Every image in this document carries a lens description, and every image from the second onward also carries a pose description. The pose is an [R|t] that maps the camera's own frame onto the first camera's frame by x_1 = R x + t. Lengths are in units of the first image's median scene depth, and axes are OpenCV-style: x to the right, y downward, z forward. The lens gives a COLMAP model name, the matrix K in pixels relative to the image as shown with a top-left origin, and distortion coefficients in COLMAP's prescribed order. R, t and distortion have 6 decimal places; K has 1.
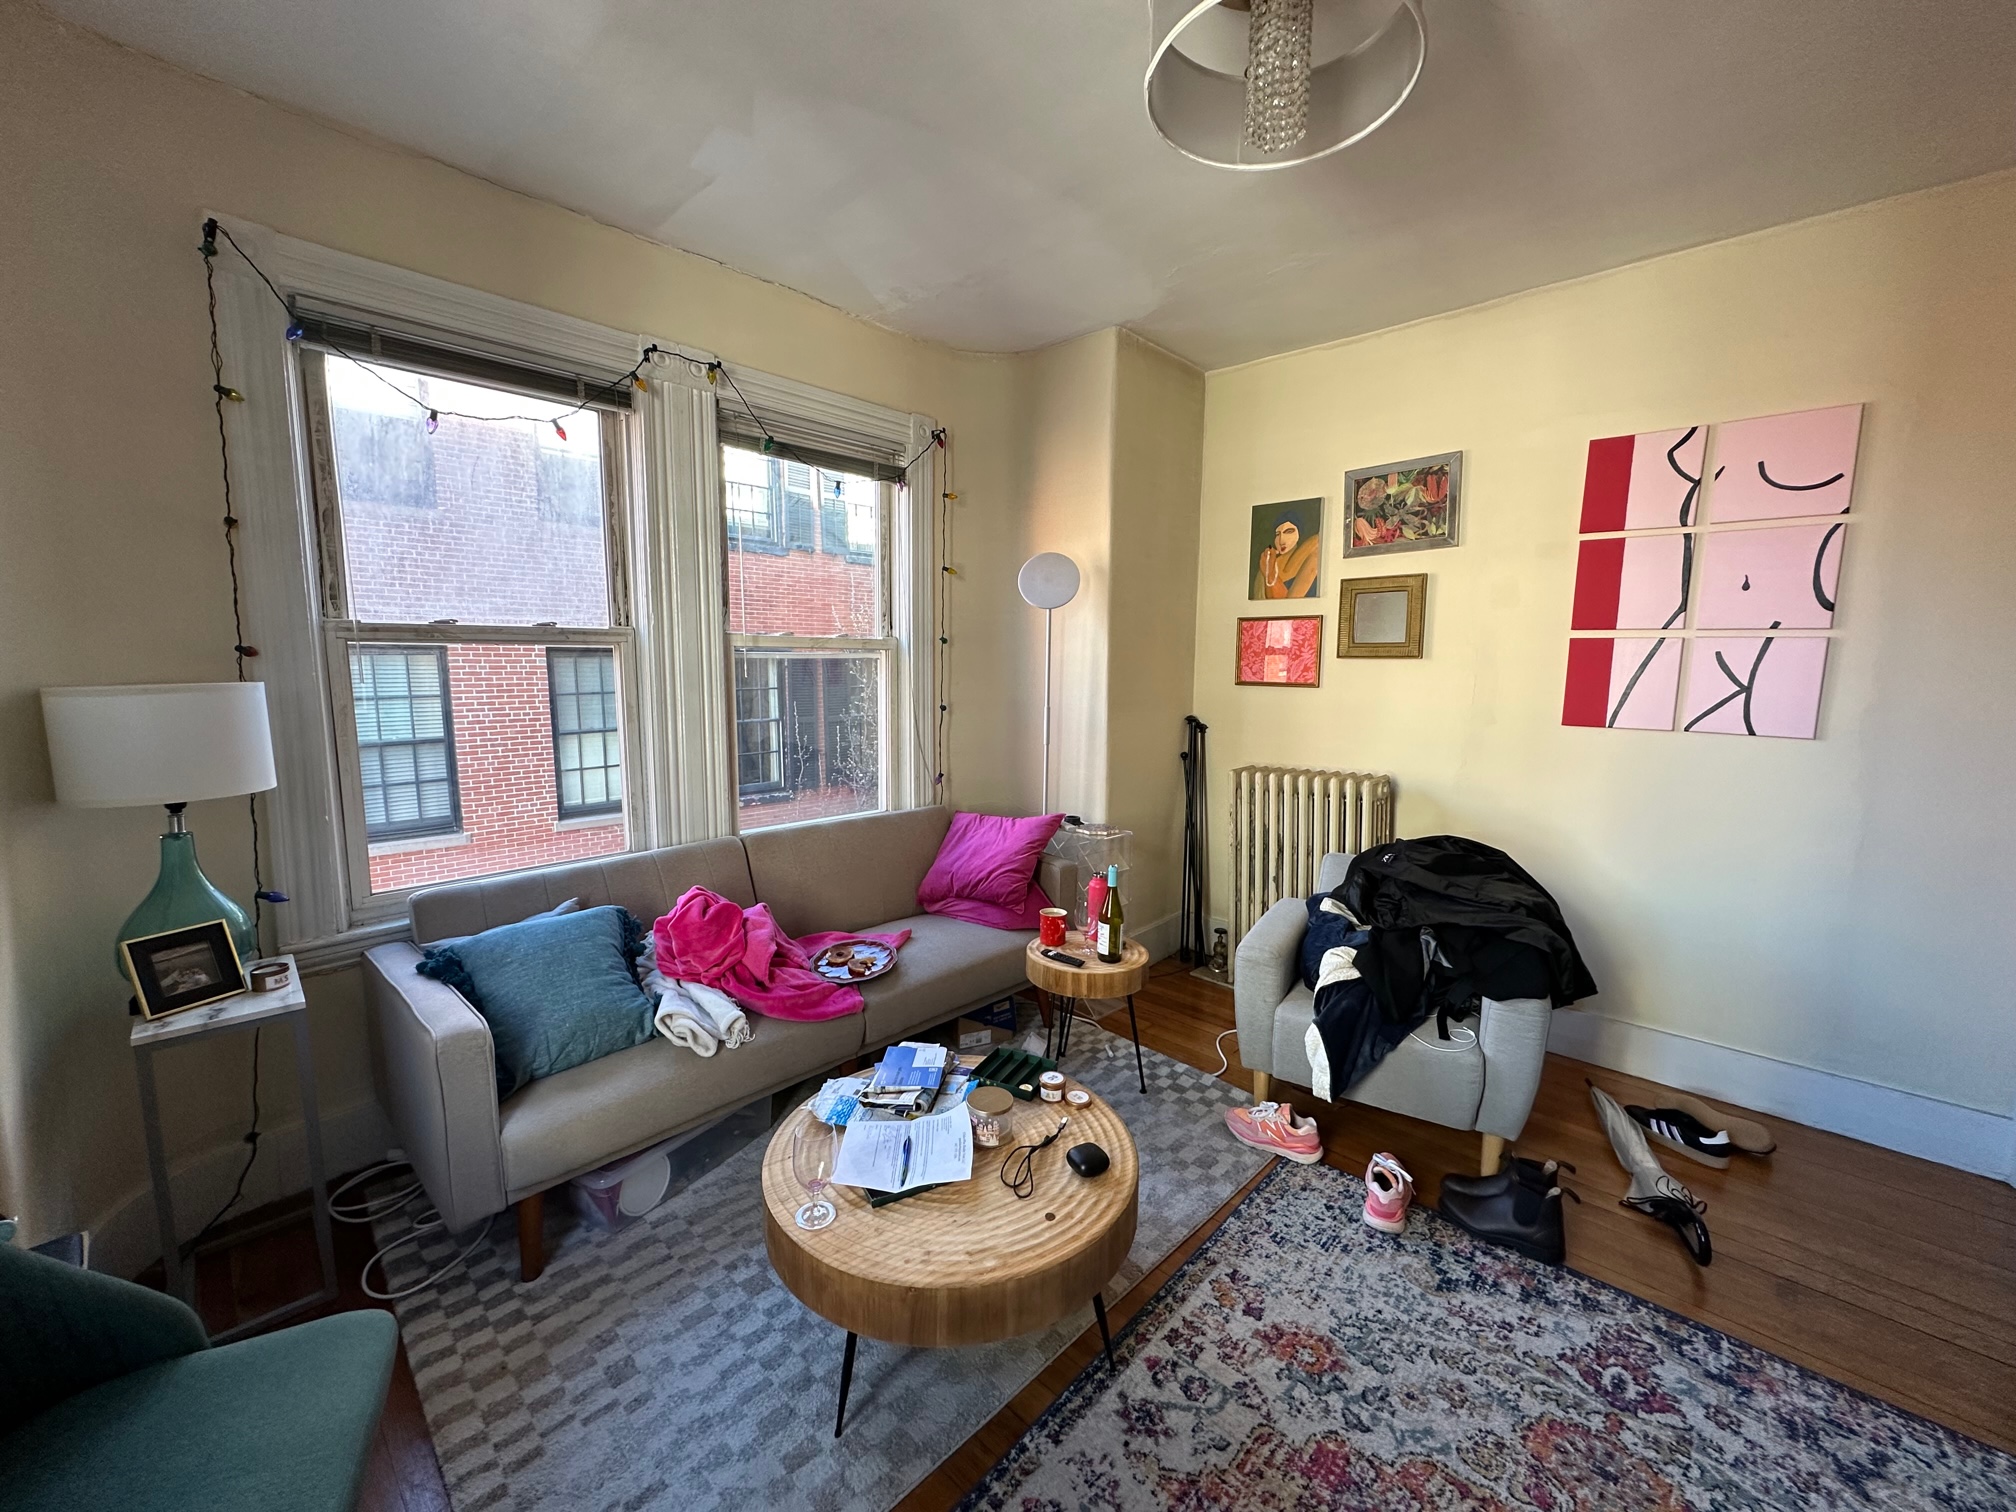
lens RADIAL K [[801.6, 0, 1006.9], [0, 801.6, 759.0], [0, 0, 1]] dist [0.000245, 0.000886]
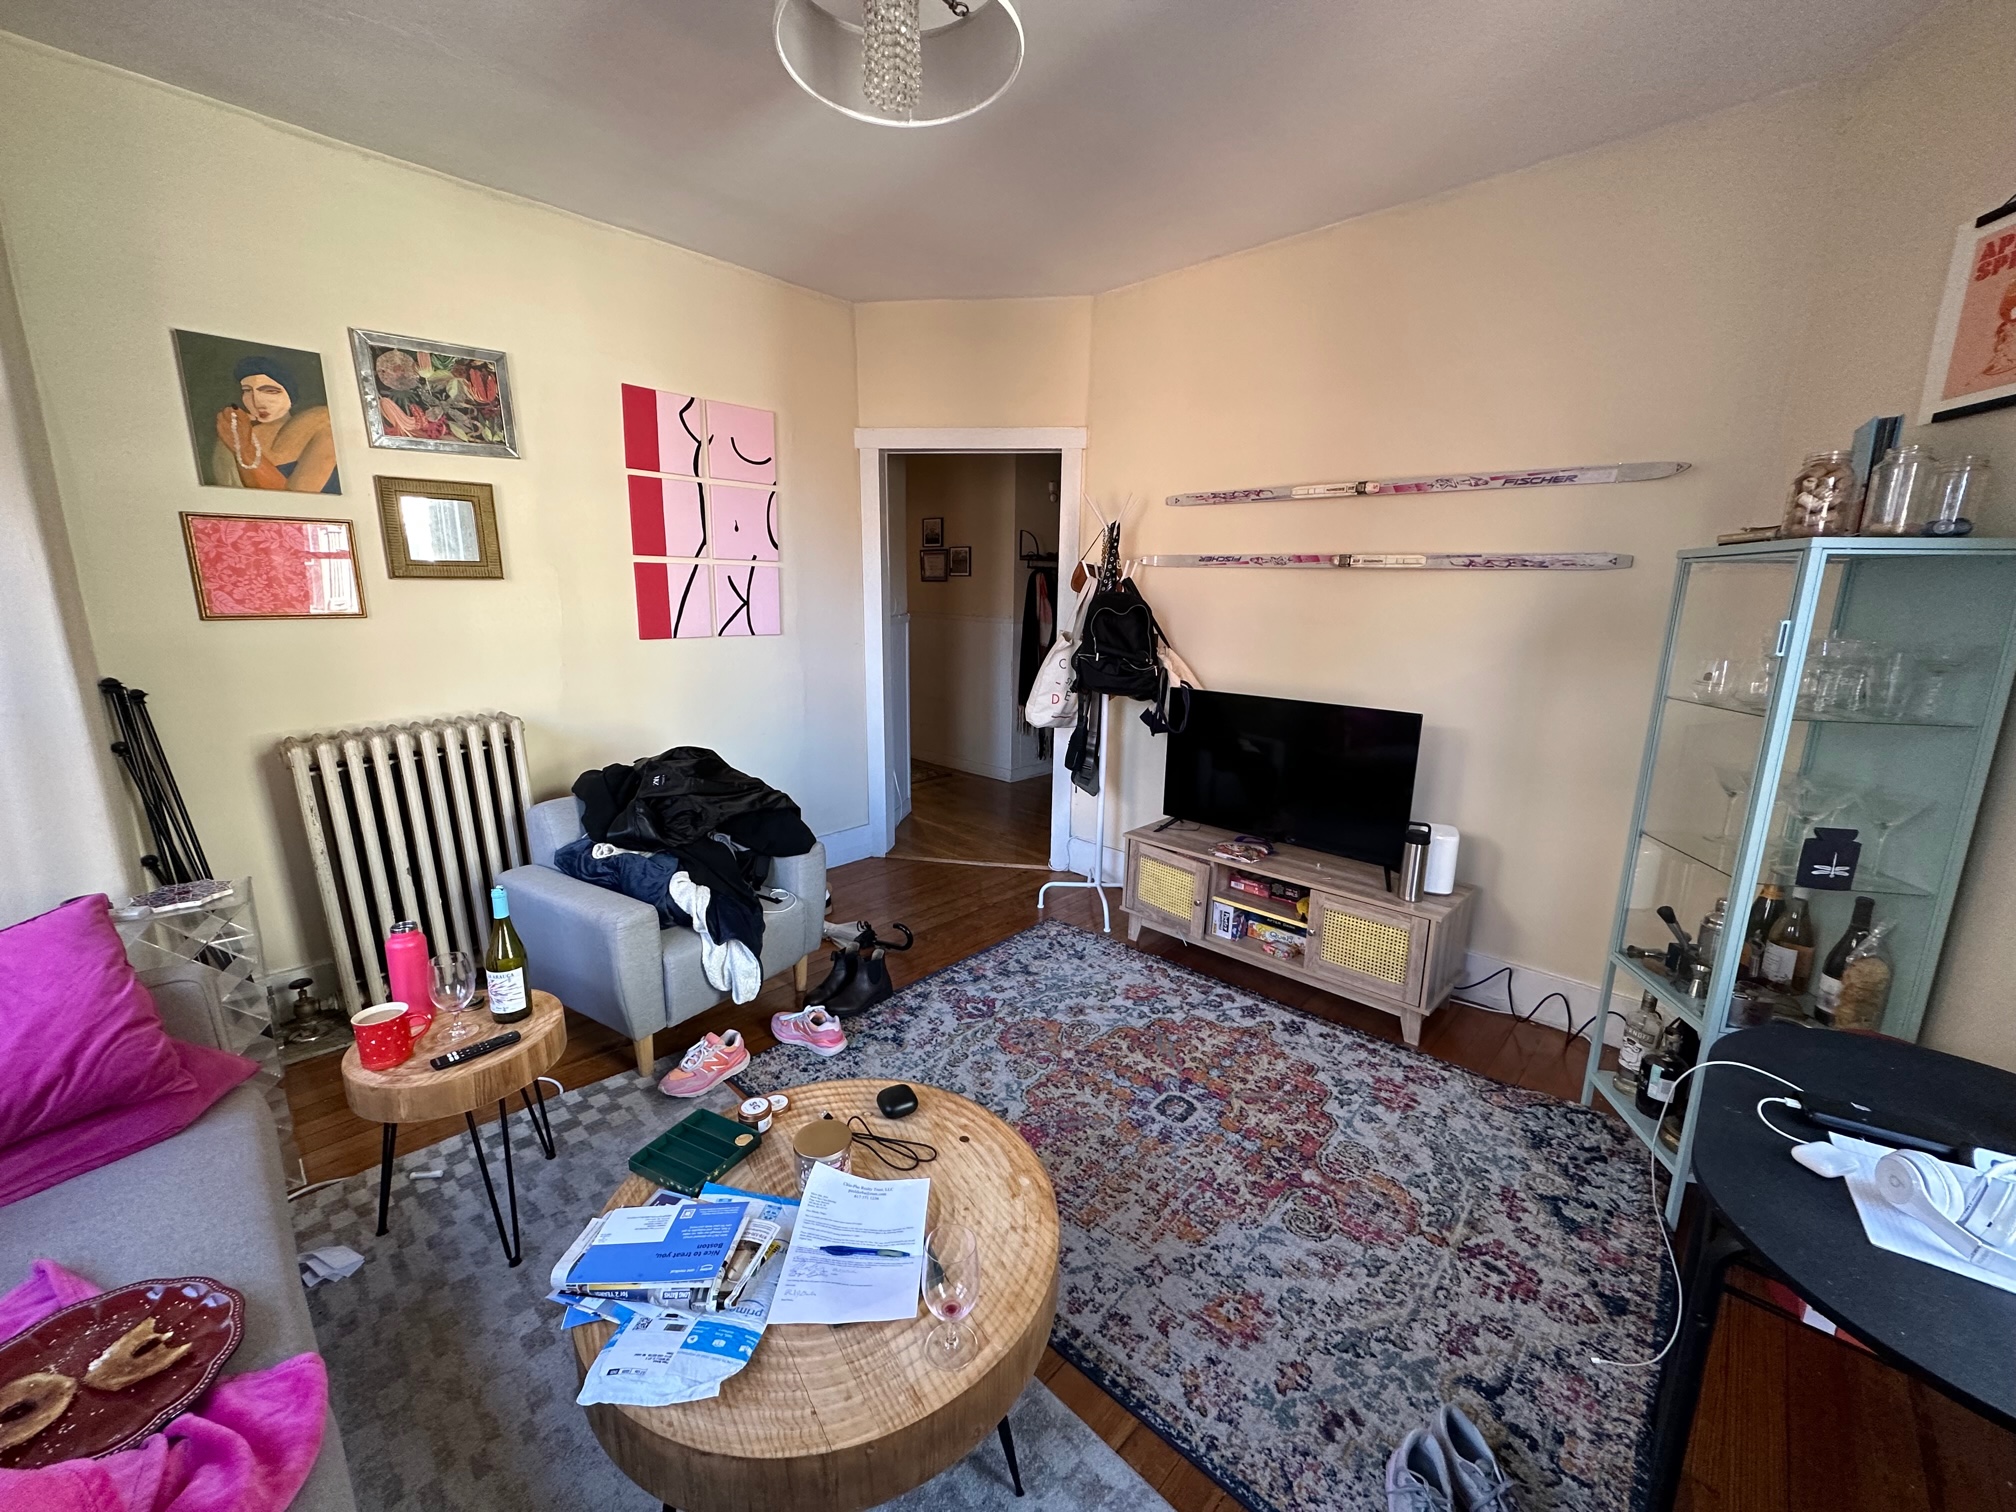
lens RADIAL K [[801.6, 0, 1008.9], [0, 801.6, 759.0], [0, 0, 1]] dist [0.000245, 0.000886]
pose [[0.004221, -0.224016, 0.974576, -0.562996], [0.111101, 0.968656, 0.222174, -0.089479], [-0.993800, 0.107338, 0.028977, 0.566296]]
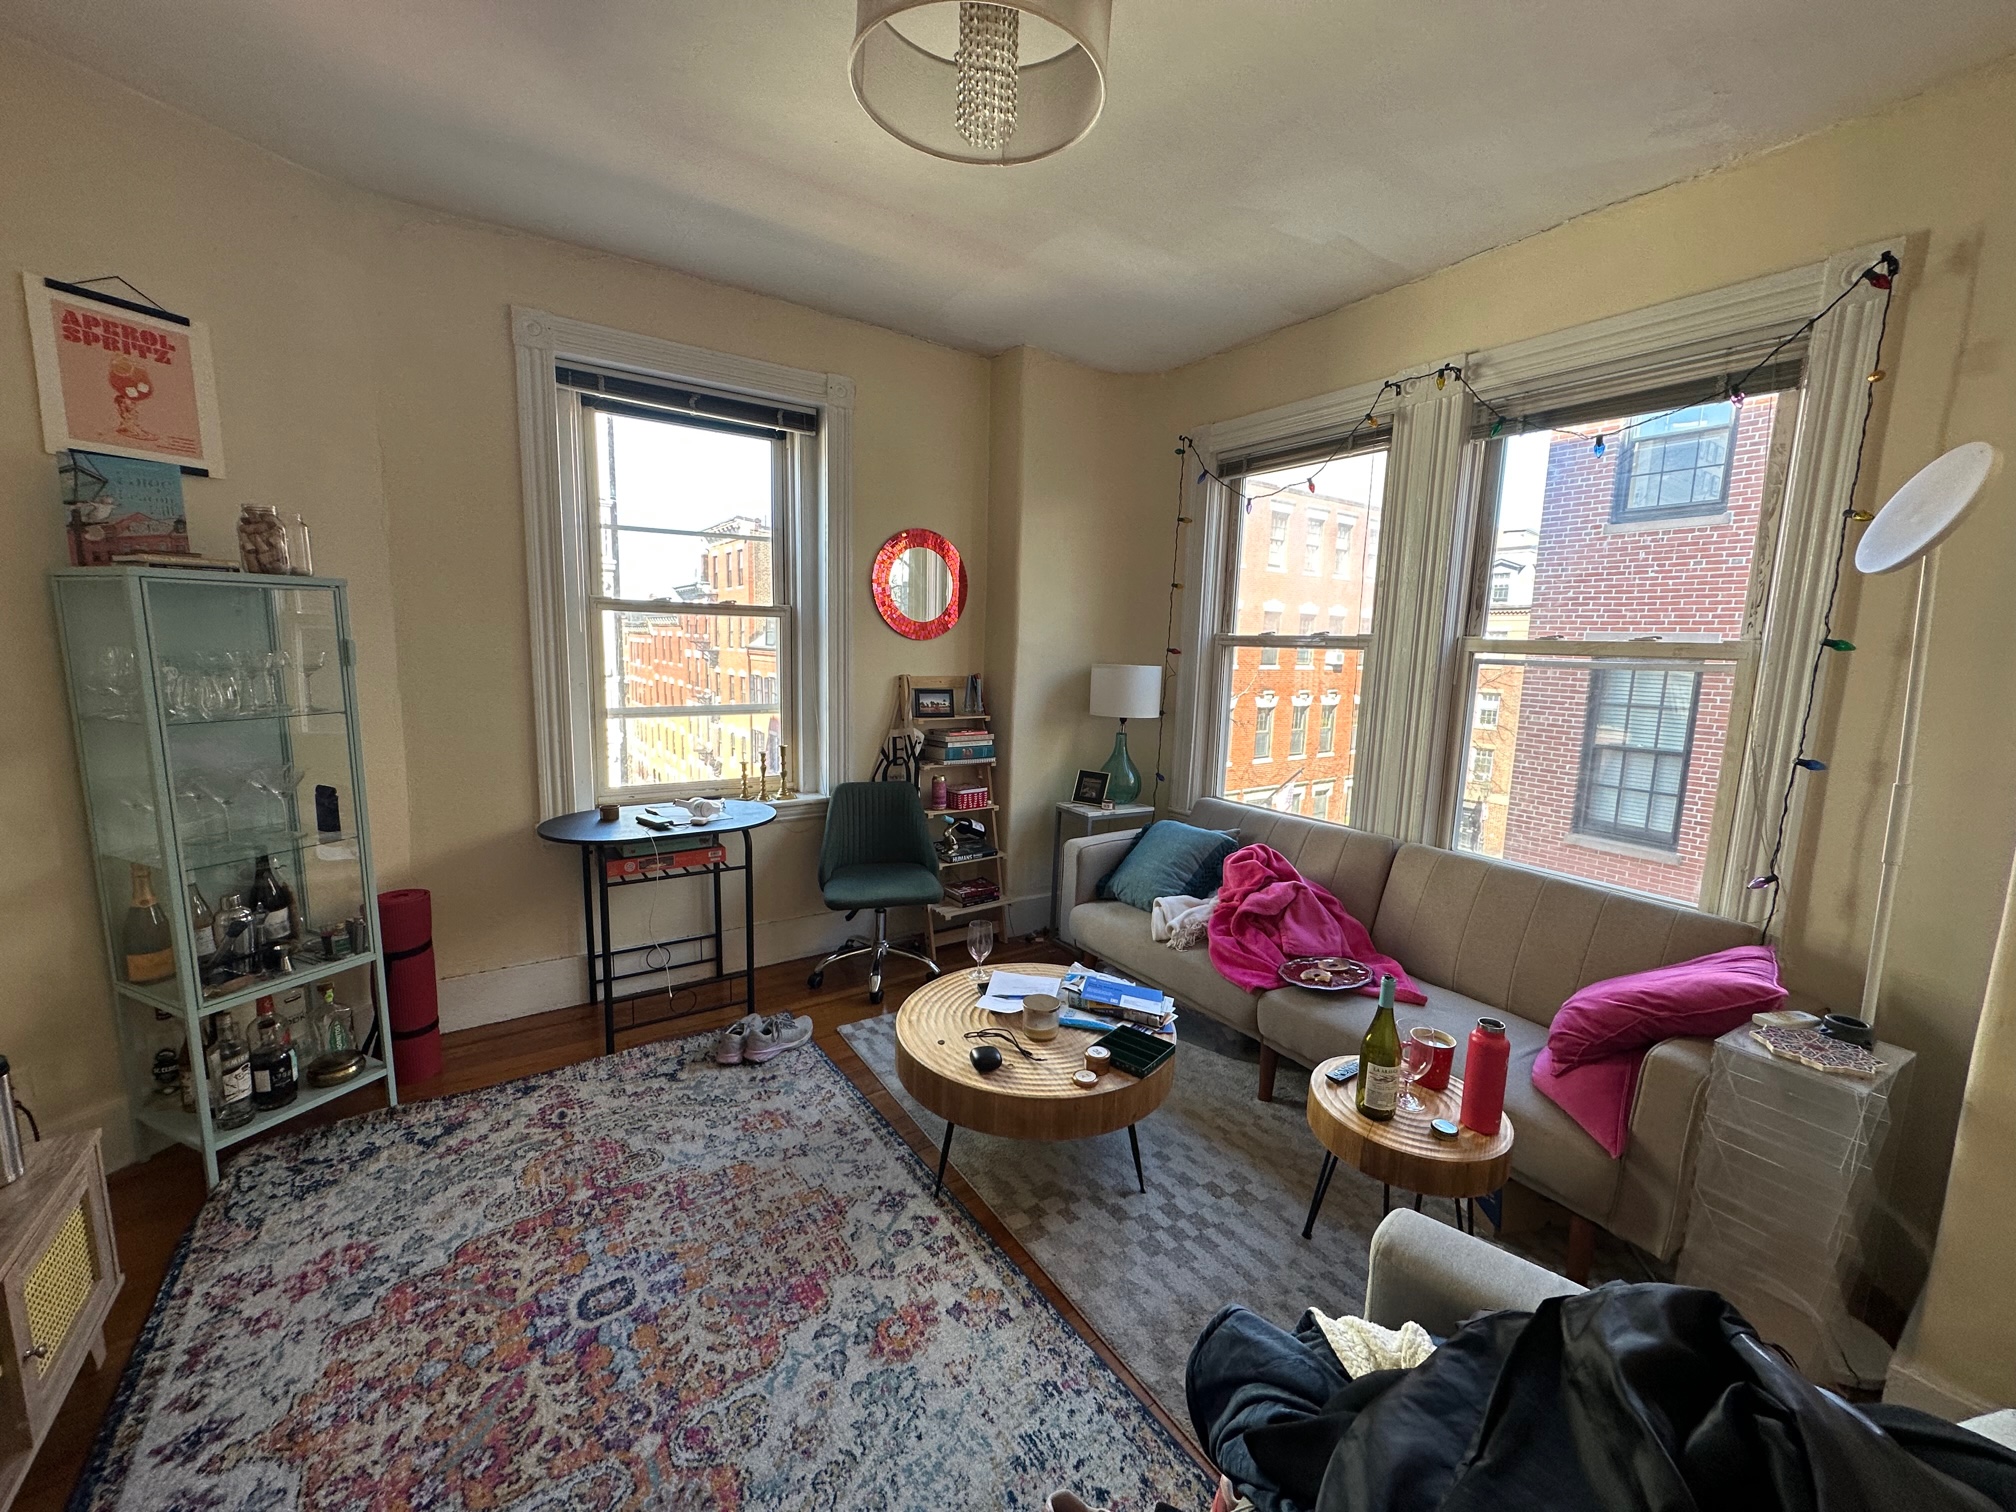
lens RADIAL K [[801.6, 0, 1015.5], [0, 801.6, 760.9], [0, 0, 1]] dist [0.000245, 0.000886]
pose [[-0.205365, 0.132387, -0.969690, 0.882052], [-0.154530, 0.973994, 0.165701, -0.112445], [0.966408, 0.183876, -0.179567, 0.850574]]
